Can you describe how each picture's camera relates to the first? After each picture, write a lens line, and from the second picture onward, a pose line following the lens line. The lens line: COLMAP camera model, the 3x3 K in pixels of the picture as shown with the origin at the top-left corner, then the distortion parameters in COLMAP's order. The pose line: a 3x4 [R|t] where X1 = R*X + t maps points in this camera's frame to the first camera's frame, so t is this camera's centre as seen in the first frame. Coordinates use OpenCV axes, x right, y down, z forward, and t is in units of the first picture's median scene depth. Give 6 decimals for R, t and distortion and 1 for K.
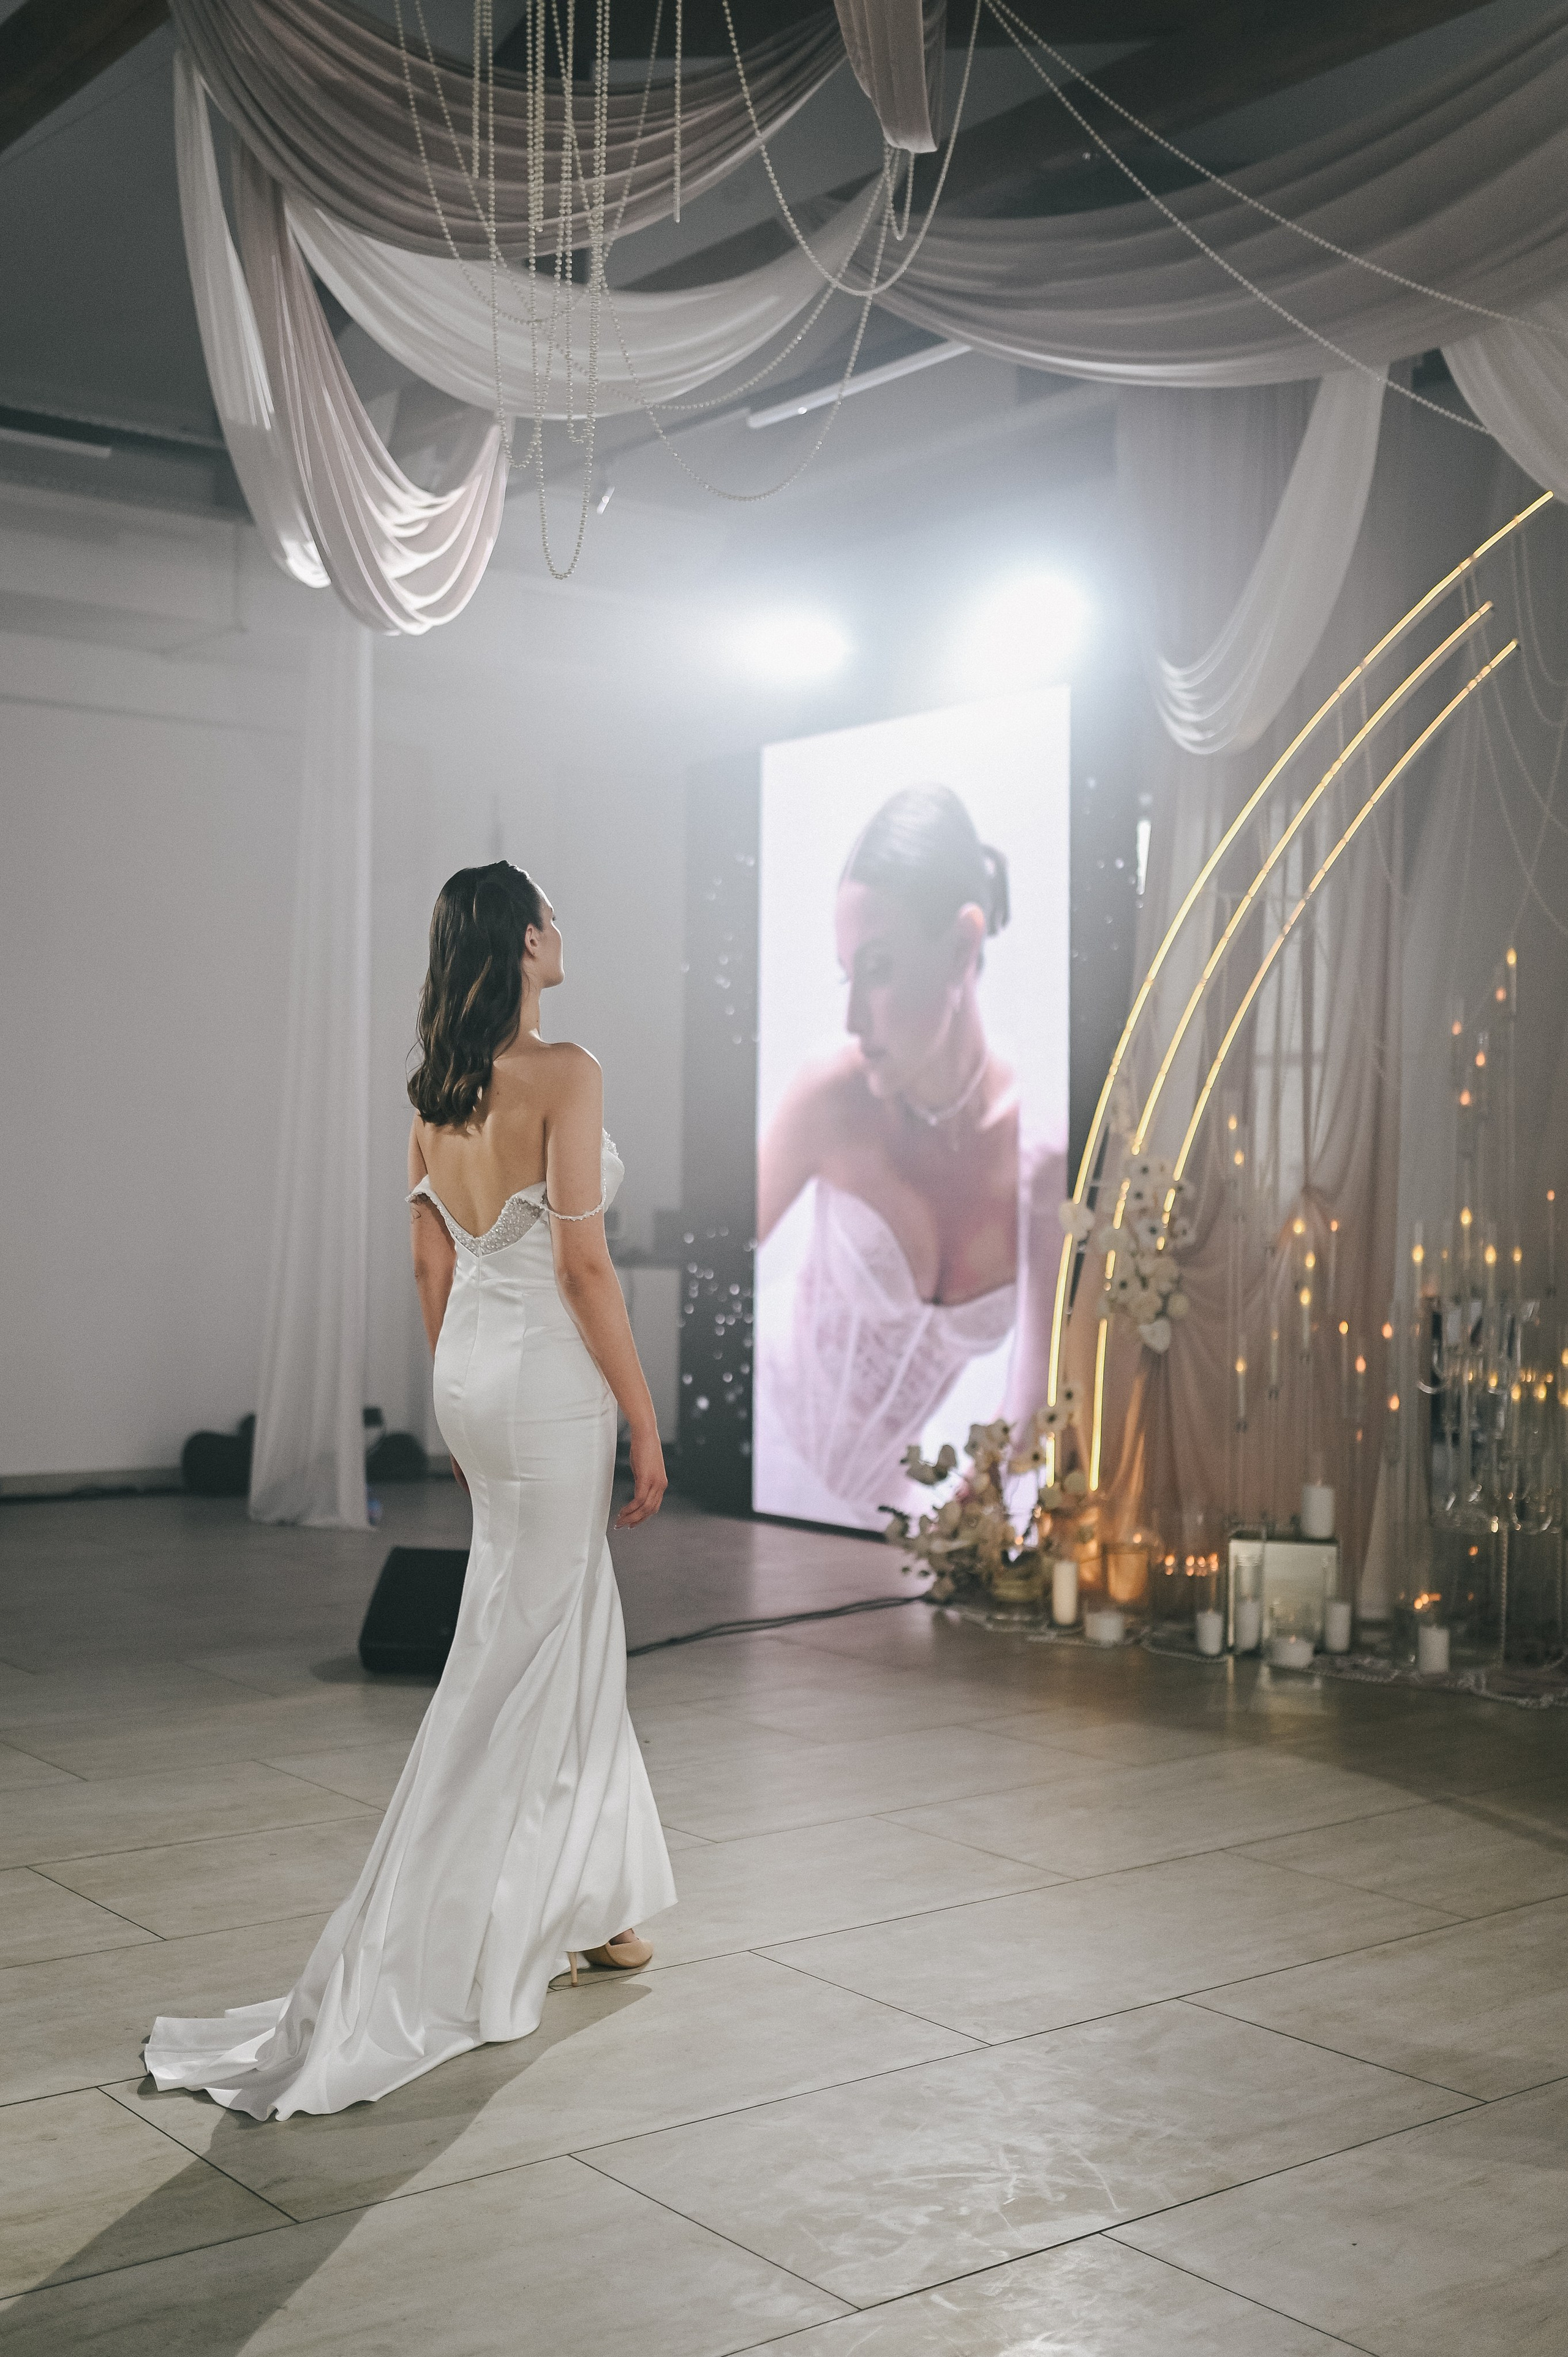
lens RADIAL K [[2441.3, 0, 789.4], [0, 2441.3, 1157.6], [0, 0, 1]] dist [-0.027811, 0.000000]
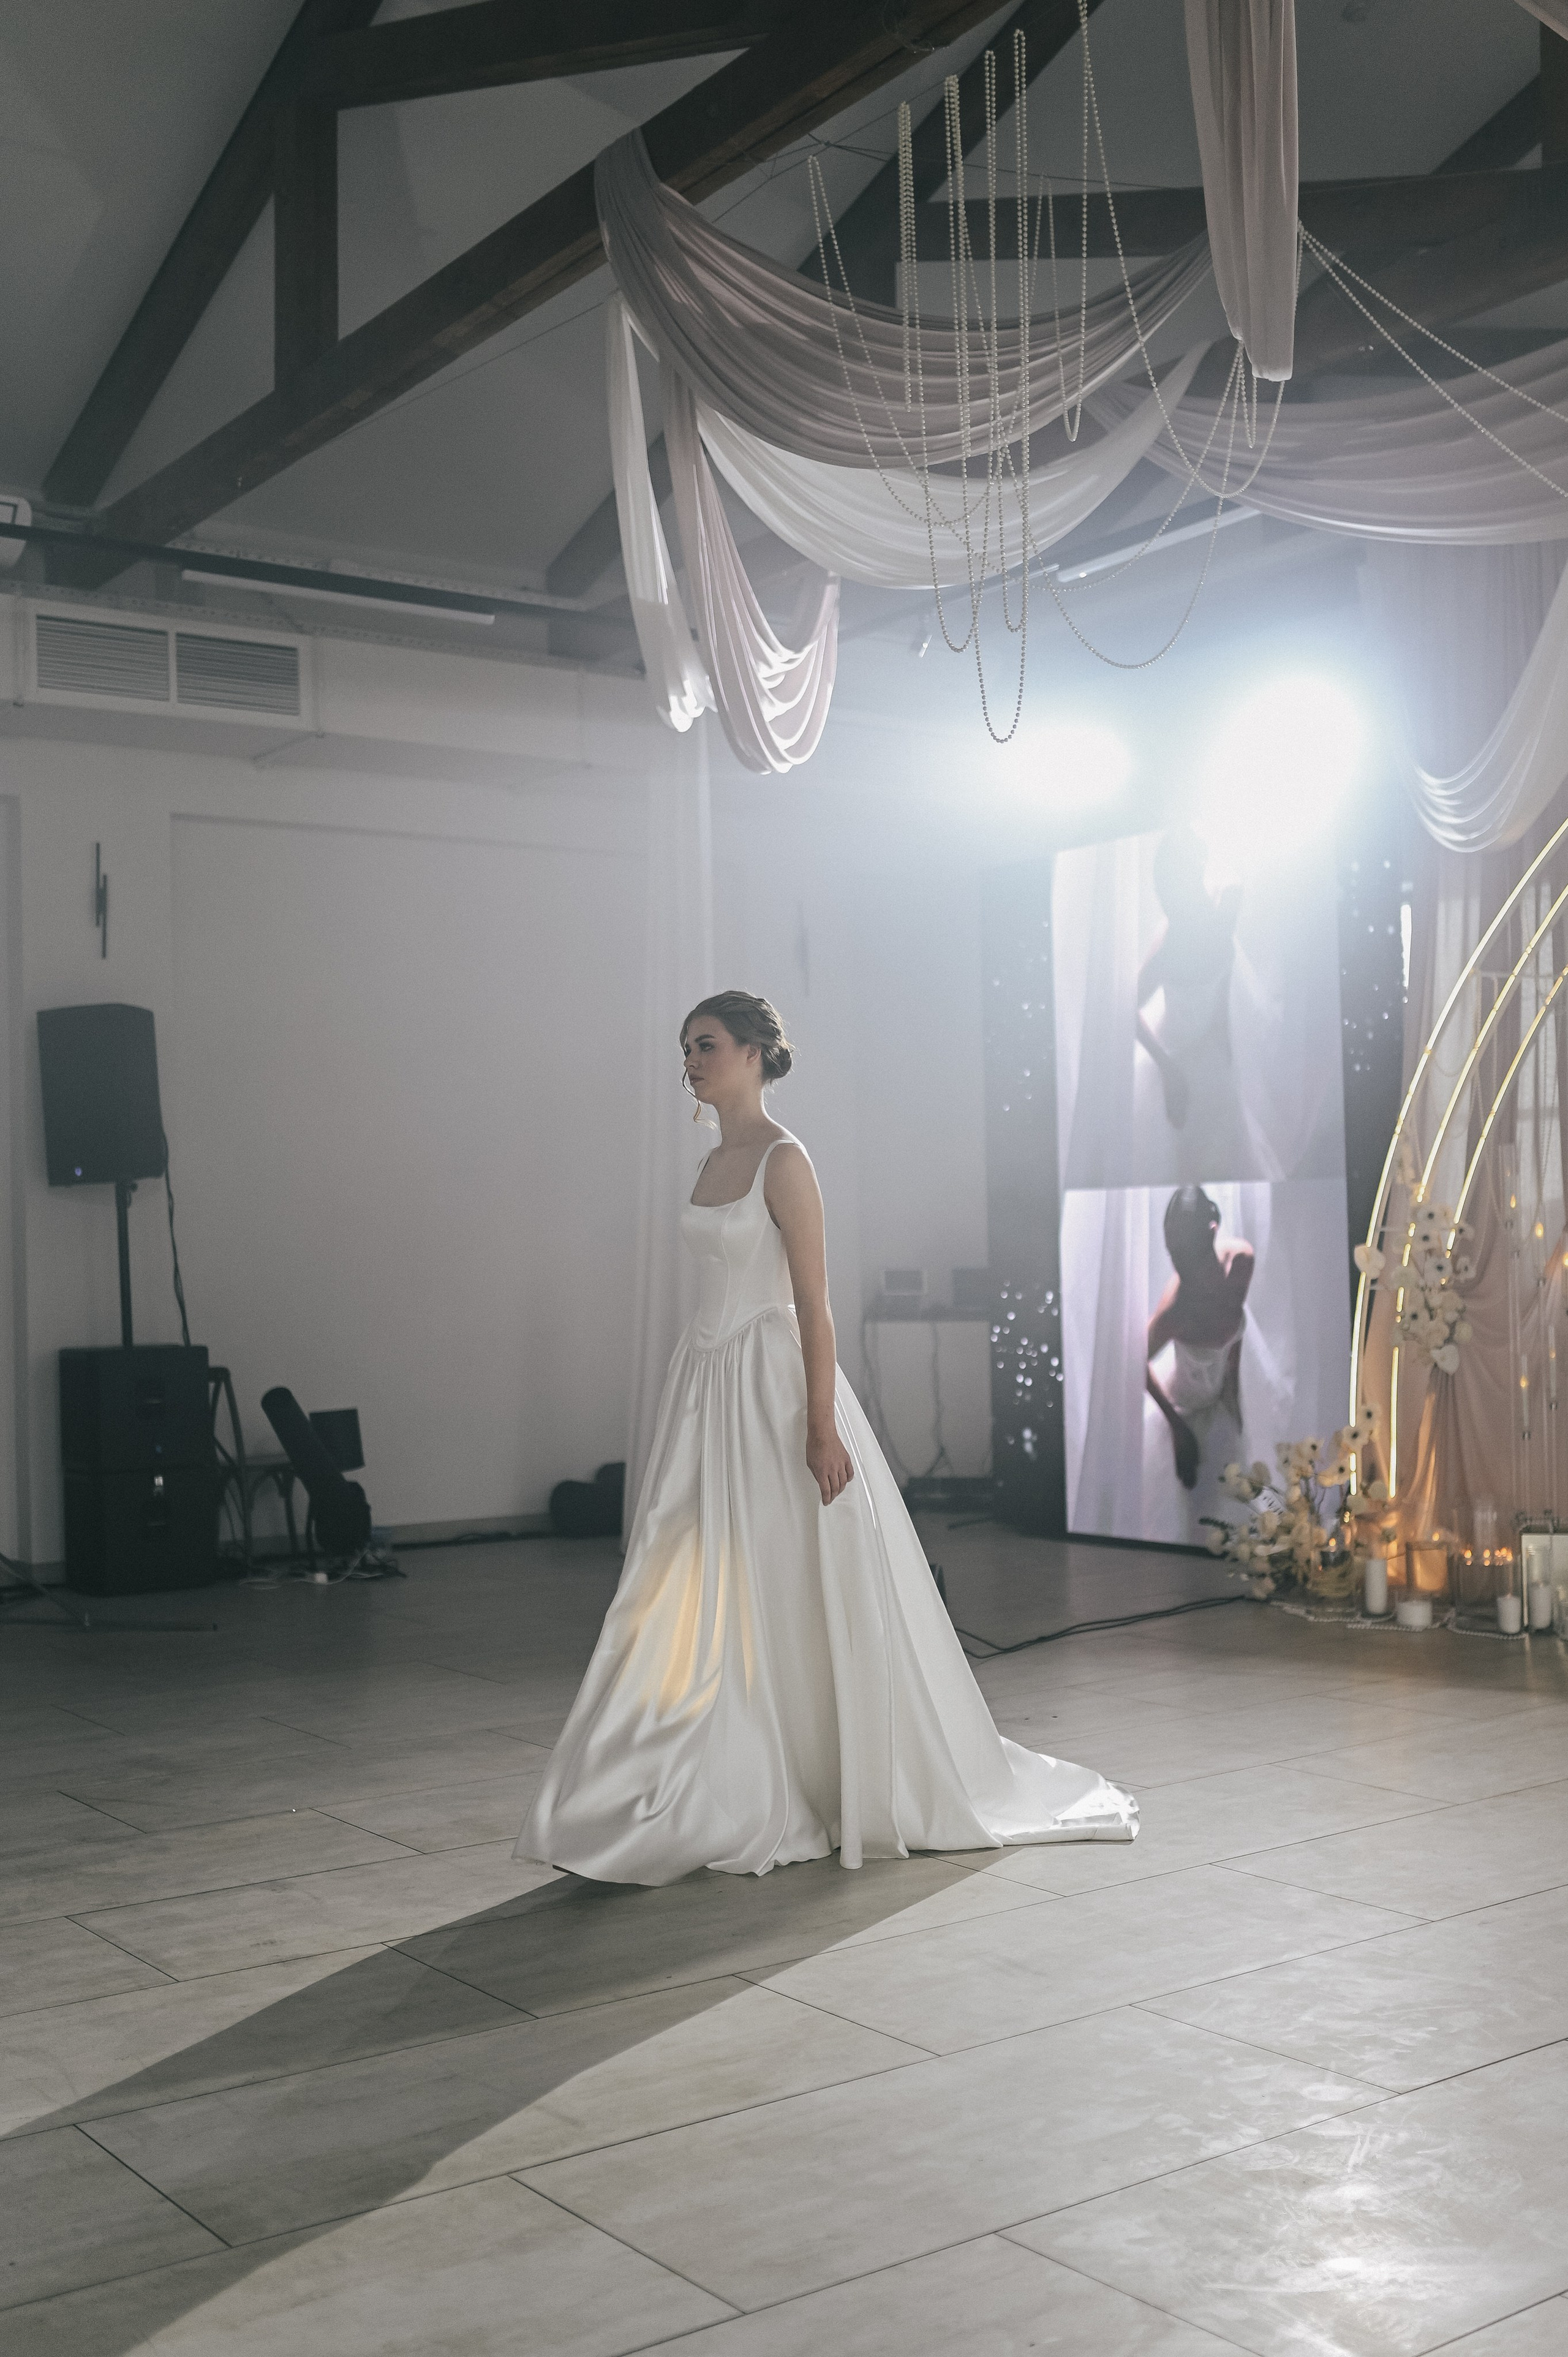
lens RADIAL K [[2564.4, 0, 781.4], [0, 2564.4, 1192.0], [0, 0, 1]] dist [-0.039390, 0.000000]
pose [[0.999397, -0.034674, -0.001558, -0.158458], [0.034646, 0.999278, -0.015622, 0.002225], [0.002098, 0.015559, 0.999877, -0.206099]]
